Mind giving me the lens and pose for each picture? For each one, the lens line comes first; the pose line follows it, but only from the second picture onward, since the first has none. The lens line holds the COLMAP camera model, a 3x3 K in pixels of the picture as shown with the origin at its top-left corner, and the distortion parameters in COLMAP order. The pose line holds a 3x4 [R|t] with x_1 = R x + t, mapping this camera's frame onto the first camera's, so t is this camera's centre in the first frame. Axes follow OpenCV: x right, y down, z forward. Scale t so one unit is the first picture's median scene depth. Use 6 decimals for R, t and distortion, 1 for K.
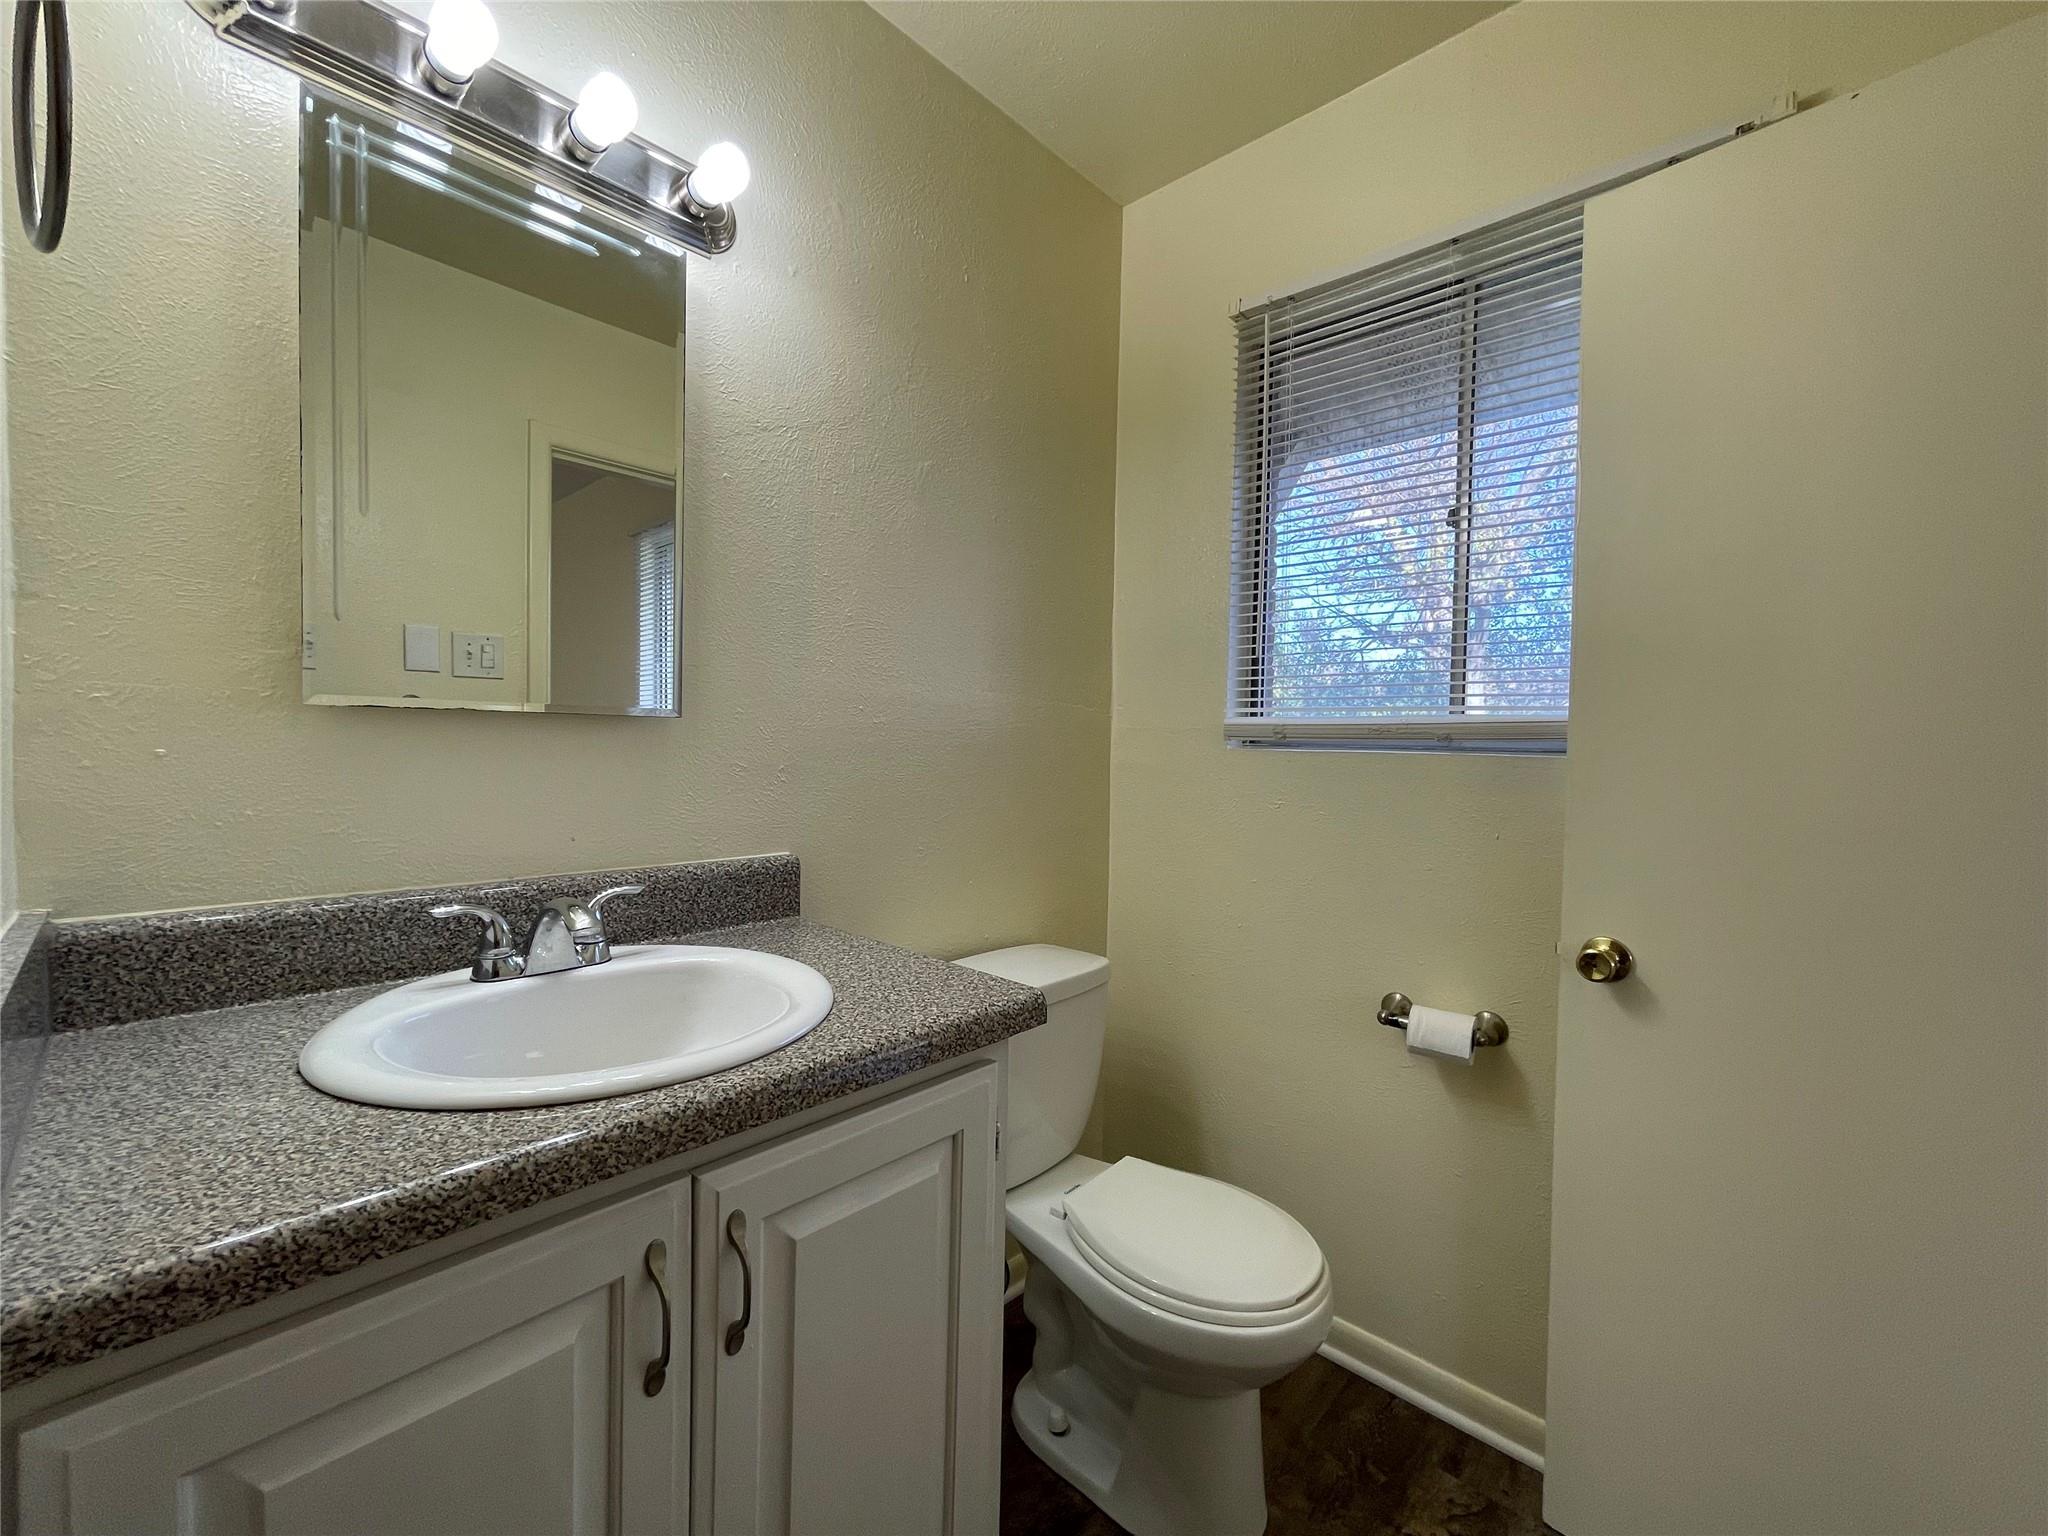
lens RADIAL K [[834.9, 0, 1018.5], [0, 834.9, 769.5], [0, 0, 1]] dist [-0.002610, -0.000175]
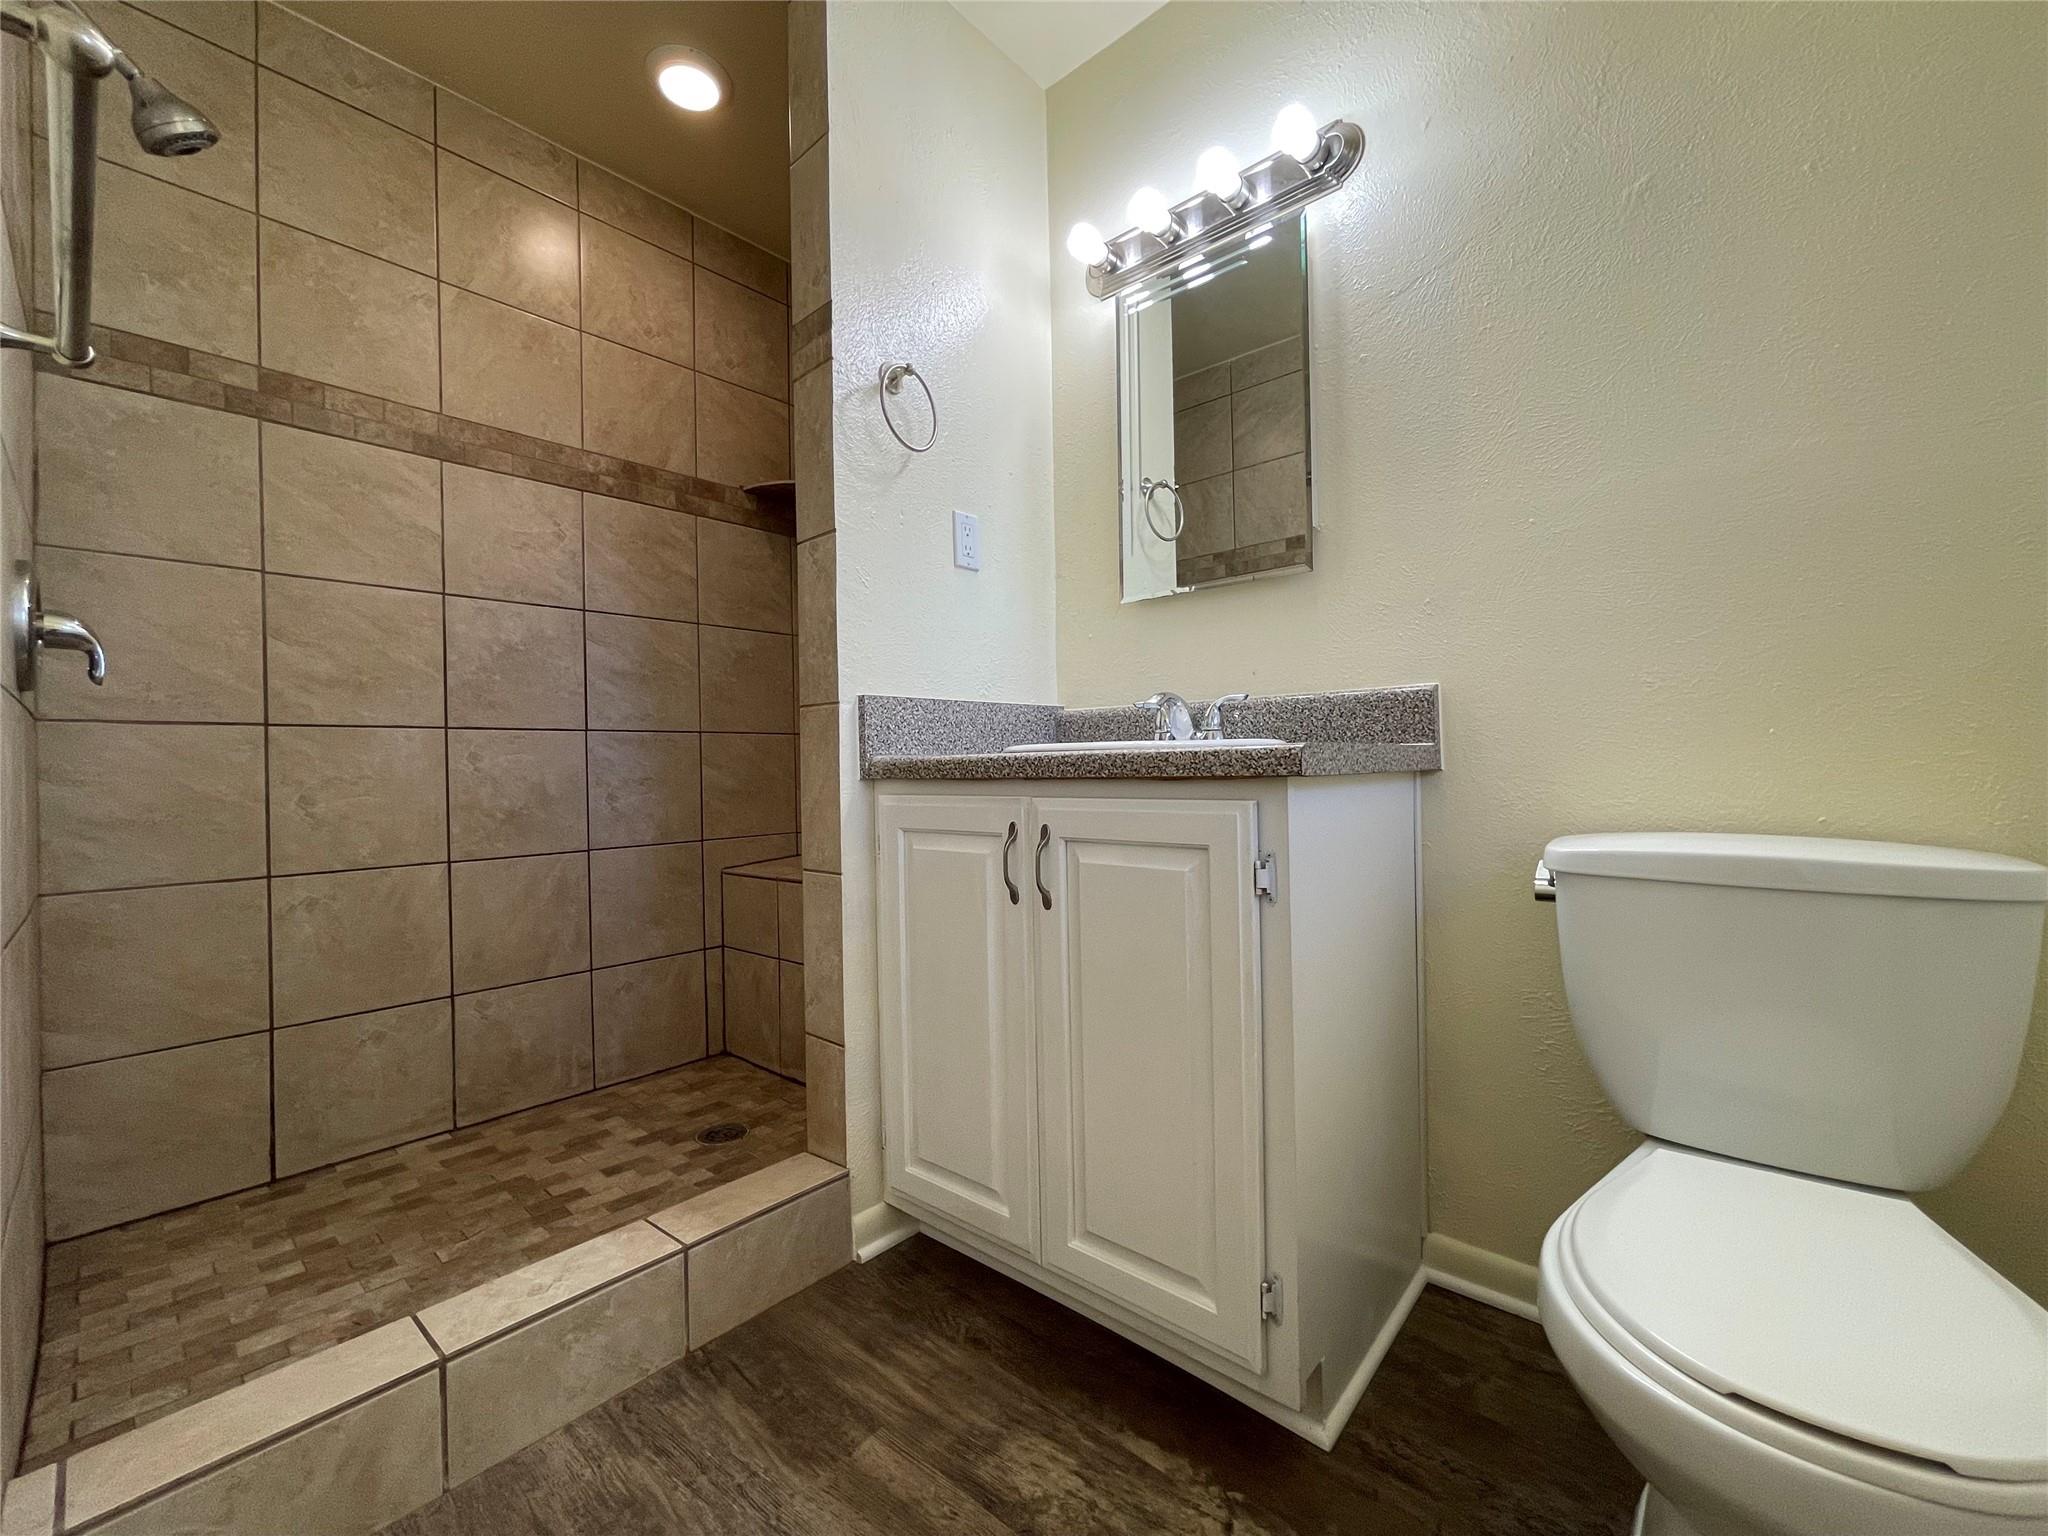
lens RADIAL K [[834.9, 0, 1018.5], [0, 834.9, 769.5], [0, 0, 1]] dist [-0.002610, -0.000175]
pose [[0.039598, -0.005931, -0.999198, 1.295018], [-0.019522, 0.999787, -0.006708, 0.397278], [0.999025, 0.019772, 0.039473, 0.809644]]
